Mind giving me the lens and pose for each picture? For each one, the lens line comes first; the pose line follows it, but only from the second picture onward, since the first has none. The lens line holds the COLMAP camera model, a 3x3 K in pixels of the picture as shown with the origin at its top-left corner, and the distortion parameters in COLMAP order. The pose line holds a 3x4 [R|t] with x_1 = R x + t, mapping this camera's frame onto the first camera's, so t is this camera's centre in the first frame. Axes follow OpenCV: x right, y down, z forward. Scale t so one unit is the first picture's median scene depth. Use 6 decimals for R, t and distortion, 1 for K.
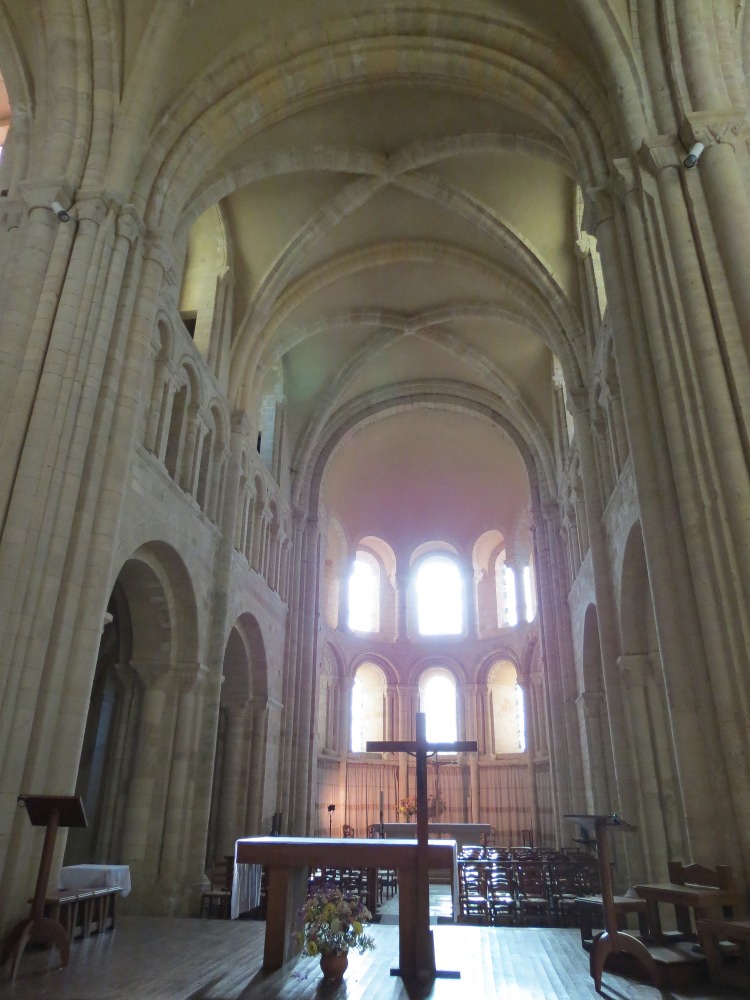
lens RADIAL K [[703.6, 0, 375.0], [0, 703.6, 500.0], [0, 0, 1]] dist [-0.023554, -0.000268]
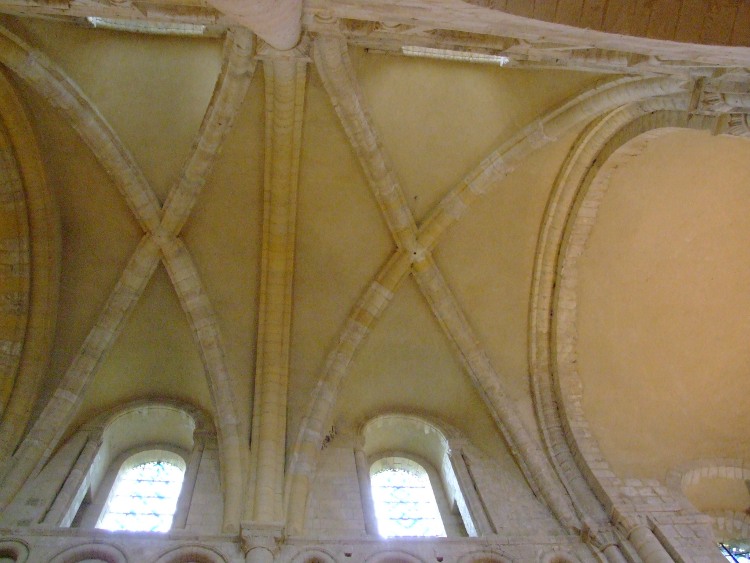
lens RADIAL K [[610.2, 0, 358.7], [0, 610.2, 279.9], [0, 0, 1]] dist [-0.154032, 0.126777]
pose [[0.219622, -0.931610, -0.289601, 0.359205], [0.483855, 0.361781, -0.796868, 0.466841], [0.847143, 0.034885, 0.530219, 1.117394]]
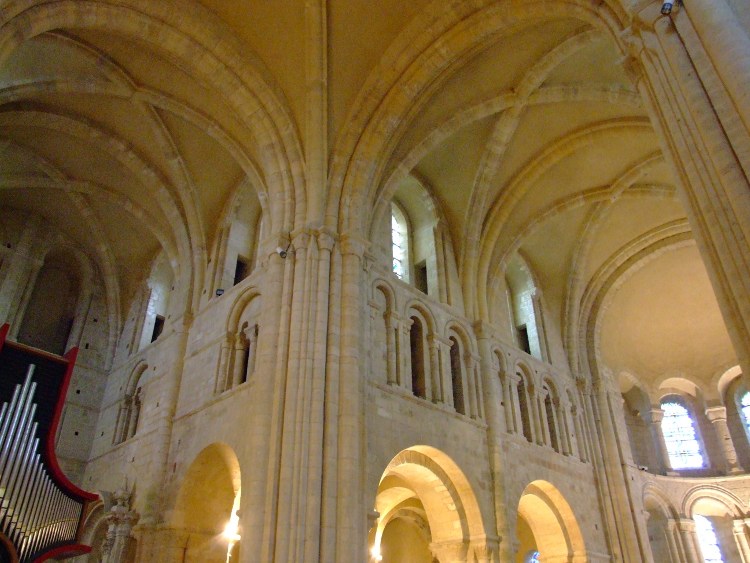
lens RADIAL K [[610.2, 0, 358.7], [0, 610.2, 279.9], [0, 0, 1]] dist [-0.154032, 0.126777]
pose [[0.782152, -0.342616, -0.520435, 0.326217], [0.253852, 0.938009, -0.236006, 0.004585], [0.569032, 0.052479, 0.820639, -0.002799]]
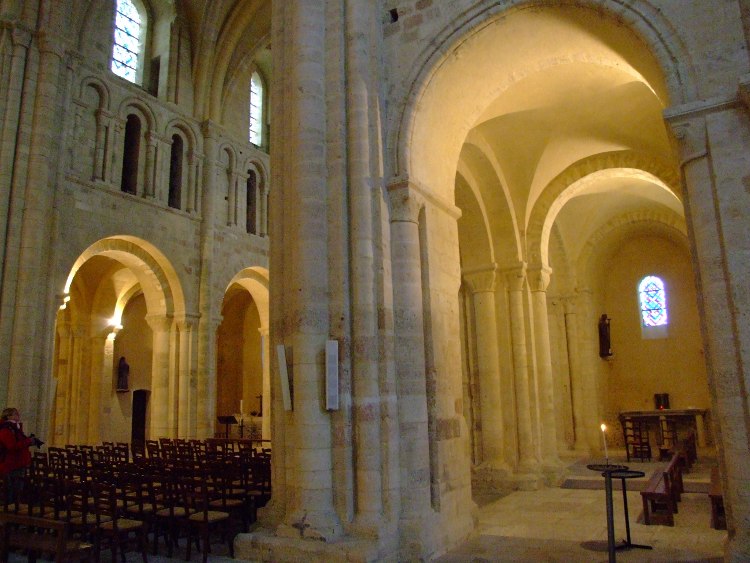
lens RADIAL K [[610.2, 0, 358.7], [0, 610.2, 279.9], [0, 0, 1]] dist [-0.154032, 0.126777]
pose [[0.909929, -0.116292, -0.398128, 0.699681], [0.199260, 0.964428, 0.173706, 0.032193], [0.363765, -0.237391, 0.900733, 0.032171]]
